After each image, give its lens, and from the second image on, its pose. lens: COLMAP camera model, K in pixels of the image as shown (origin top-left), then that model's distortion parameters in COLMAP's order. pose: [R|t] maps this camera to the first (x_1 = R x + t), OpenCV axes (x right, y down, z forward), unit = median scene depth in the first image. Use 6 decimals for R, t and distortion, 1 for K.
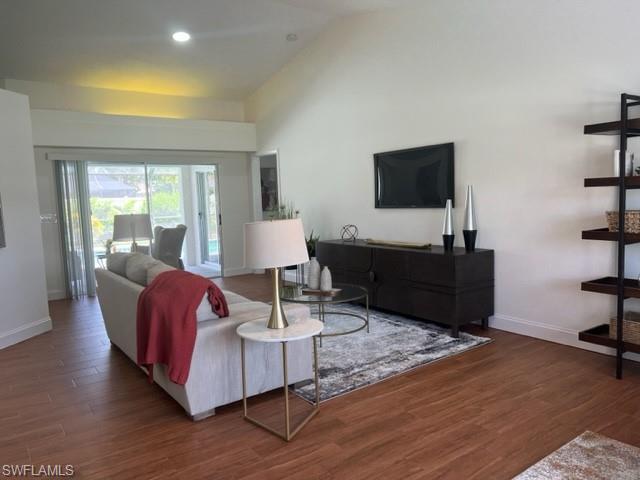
lens RADIAL K [[485.1, 0, 319.9], [0, 485.1, 243.1], [0, 0, 1]] dist [0.045326, -0.054433]
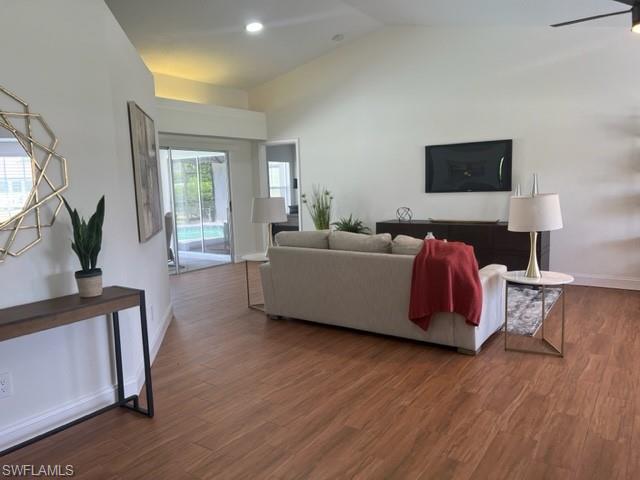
lens RADIAL K [[485.1, 0, 320.1], [0, 485.1, 243.3], [0, 0, 1]] dist [0.045326, -0.054433]
pose [[0.939365, -0.036250, 0.340997, -0.532584], [0.030587, 0.999291, 0.021970, 0.017215], [-0.341552, -0.010207, 0.939808, -0.022891]]
